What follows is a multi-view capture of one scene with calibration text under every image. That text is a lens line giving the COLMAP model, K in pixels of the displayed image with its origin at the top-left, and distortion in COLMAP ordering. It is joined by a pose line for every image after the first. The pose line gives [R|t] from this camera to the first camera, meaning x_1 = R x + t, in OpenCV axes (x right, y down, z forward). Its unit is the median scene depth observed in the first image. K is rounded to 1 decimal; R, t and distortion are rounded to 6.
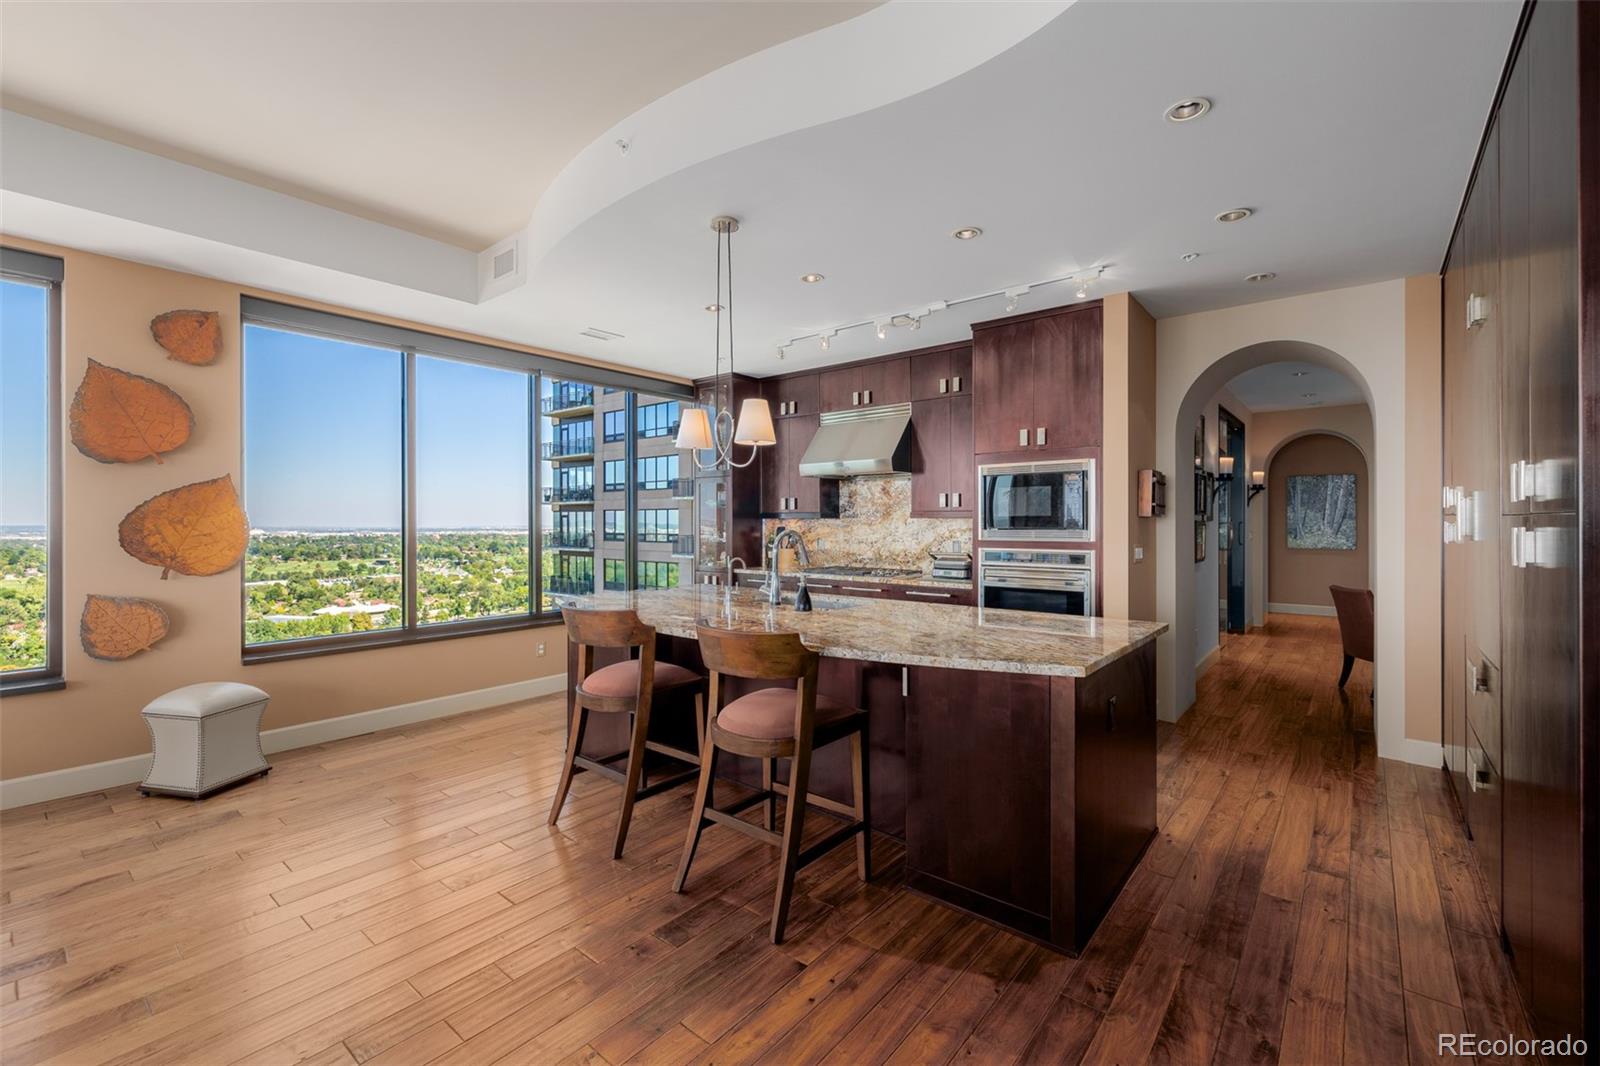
lens RADIAL K [[689.2, 0, 798.9], [0, 689.2, 517.2], [0, 0, 1]] dist [0.000957, -0.000354]
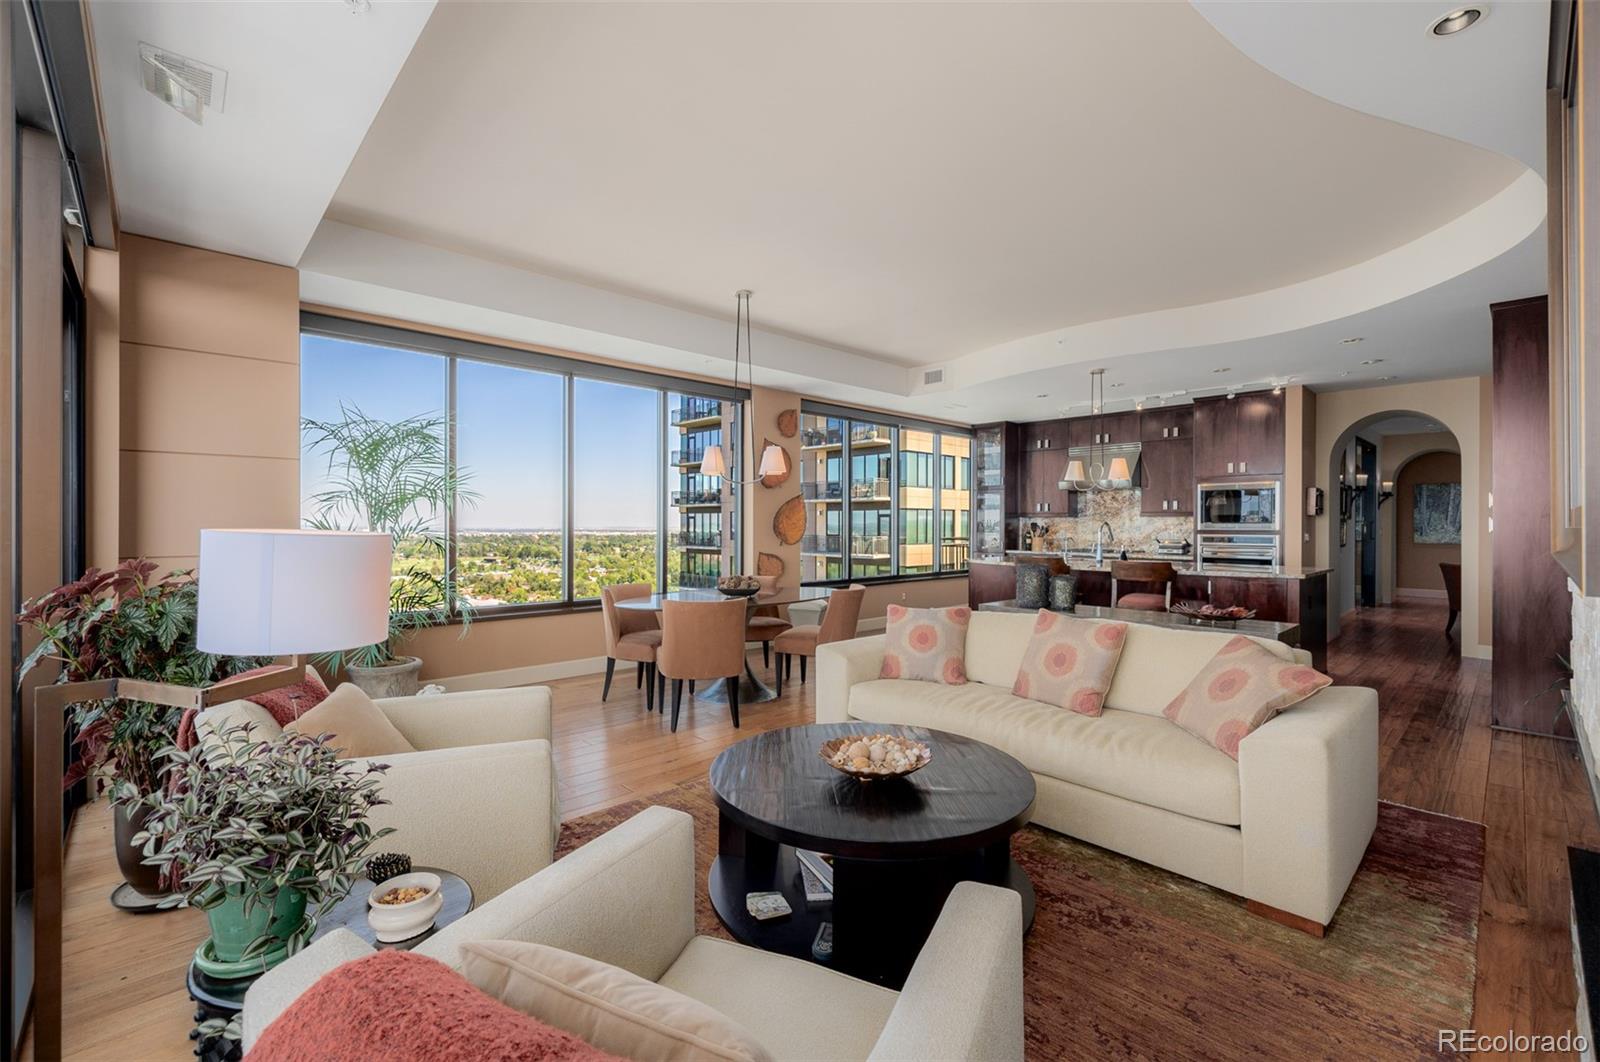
lens RADIAL K [[681.1, 0, 796.7], [0, 681.1, 524.3], [0, 0, 1]] dist [0.000903, 0.000151]
pose [[0.991614, 0.003199, -0.129198, -0.259900], [-0.002214, 0.999967, 0.007767, 0.005375], [0.129218, -0.007416, 0.991588, -0.400118]]
